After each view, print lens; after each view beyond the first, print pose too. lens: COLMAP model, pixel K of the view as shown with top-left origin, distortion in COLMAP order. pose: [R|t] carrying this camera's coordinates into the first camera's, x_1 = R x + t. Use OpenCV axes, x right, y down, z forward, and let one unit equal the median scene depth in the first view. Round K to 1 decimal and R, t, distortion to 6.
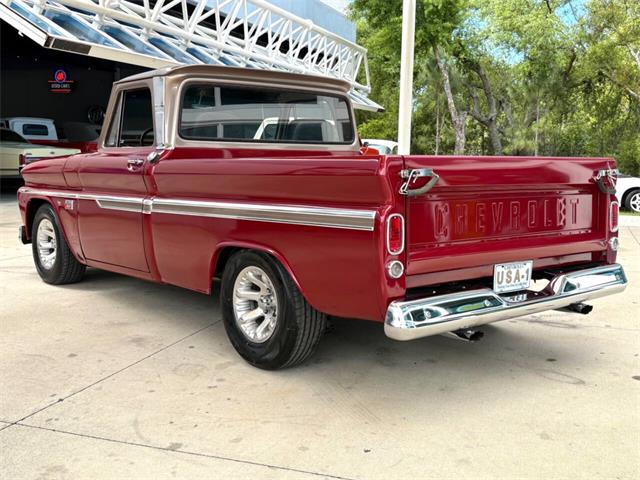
lens RADIAL K [[747.7, 0, 320.0], [0, 747.7, 240.0], [0, 0, 1]] dist [0.087562, -0.173908]
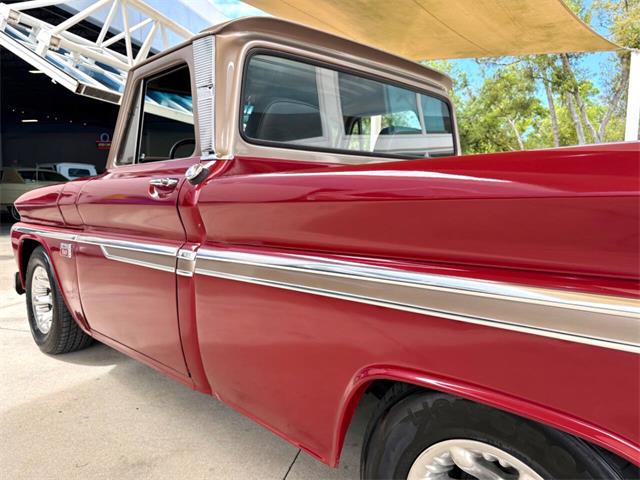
lens RADIAL K [[487.5, 0, 317.7], [0, 487.5, 245.0], [0, 0, 1]] dist [0.026901, 0.003854]
pose [[0.997492, -0.012849, 0.069606, -0.123109], [0.013504, 0.999869, -0.008940, -0.041146], [-0.069482, 0.009857, 0.997535, 0.493985]]
